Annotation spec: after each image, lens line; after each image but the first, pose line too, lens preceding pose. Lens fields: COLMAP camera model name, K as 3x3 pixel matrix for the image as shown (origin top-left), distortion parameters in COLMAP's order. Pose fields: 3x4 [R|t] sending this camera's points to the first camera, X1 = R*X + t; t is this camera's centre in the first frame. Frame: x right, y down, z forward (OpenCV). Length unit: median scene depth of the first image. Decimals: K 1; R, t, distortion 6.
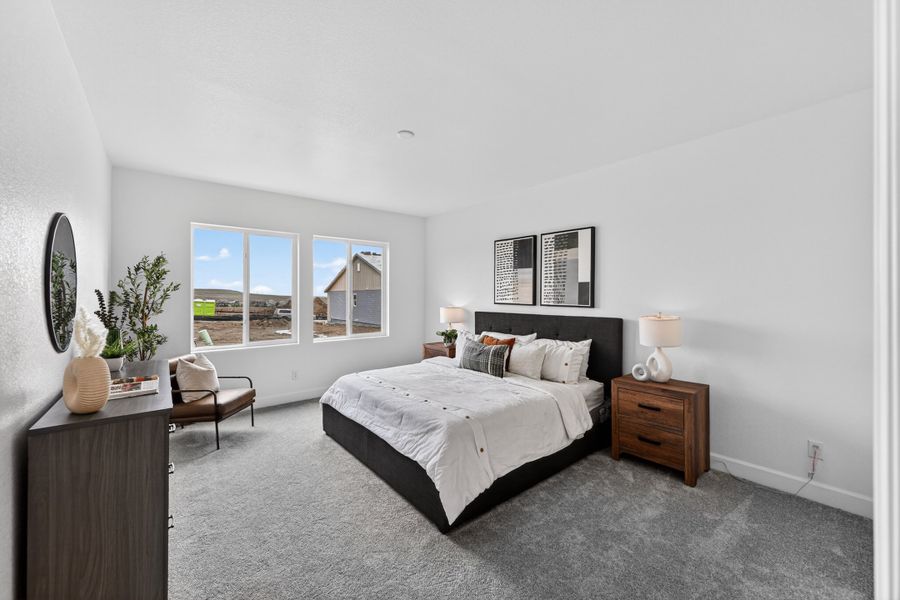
lens RADIAL K [[355.0, 0, 451.4], [0, 355.0, 296.8], [0, 0, 1]] dist [0.000586, 0.000306]
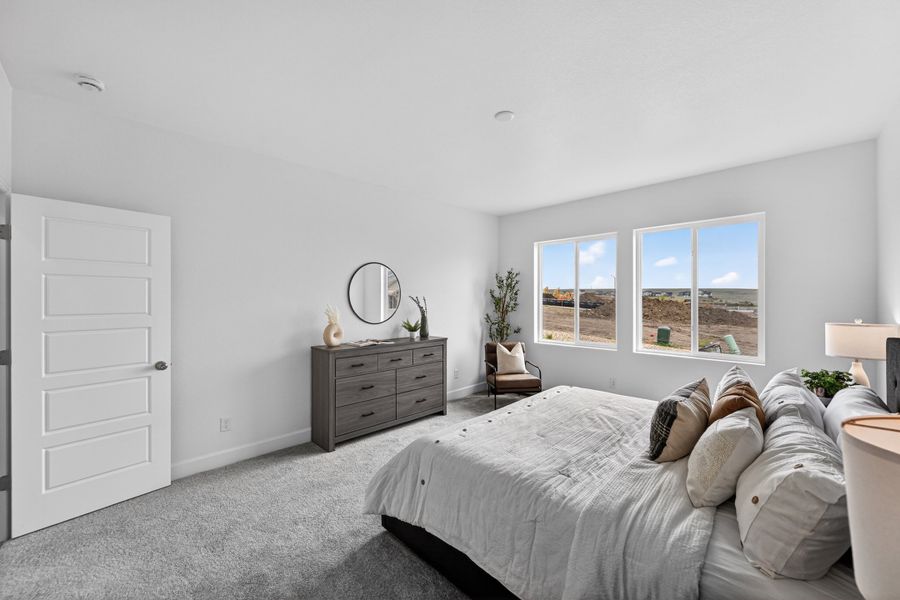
lens RADIAL K [[355.0, 0, 451.4], [0, 355.0, 296.8], [0, 0, 1]] dist [0.000586, 0.000306]
pose [[0.094901, -0.000458, -0.995487, 0.584165], [-0.001054, 0.999999, -0.000561, -0.009249], [0.995486, 0.001102, 0.094901, 0.606783]]
